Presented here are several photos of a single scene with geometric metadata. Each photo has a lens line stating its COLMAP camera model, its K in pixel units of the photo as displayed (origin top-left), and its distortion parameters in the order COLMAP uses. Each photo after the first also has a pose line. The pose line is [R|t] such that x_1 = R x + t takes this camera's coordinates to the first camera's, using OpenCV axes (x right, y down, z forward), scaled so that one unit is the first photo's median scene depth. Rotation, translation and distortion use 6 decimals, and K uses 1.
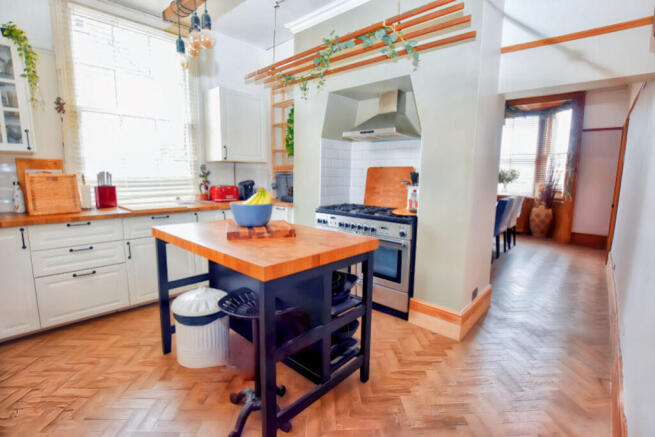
lens RADIAL K [[291.6, 0, 332.8], [0, 291.6, 219.4], [0, 0, 1]] dist [-0.014941, 0.000013]
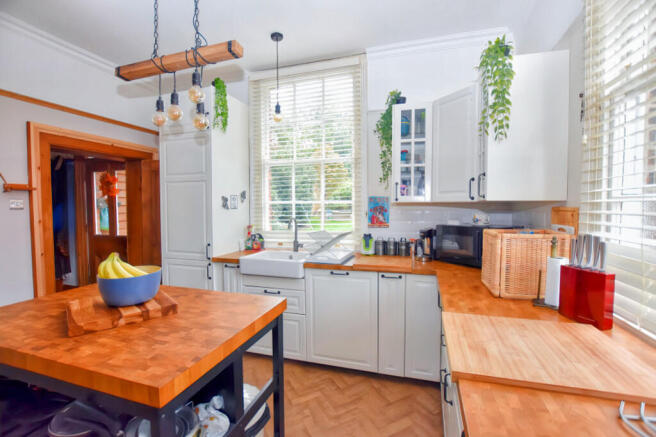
lens RADIAL K [[292.1, 0, 333.3], [0, 292.1, 219.4], [0, 0, 1]] dist [-0.014941, 0.000013]
pose [[-0.904217, 0.014902, -0.426814, -0.294350], [-0.067633, 0.981783, 0.177561, -0.245704], [0.421684, 0.189421, -0.886737, 1.254736]]
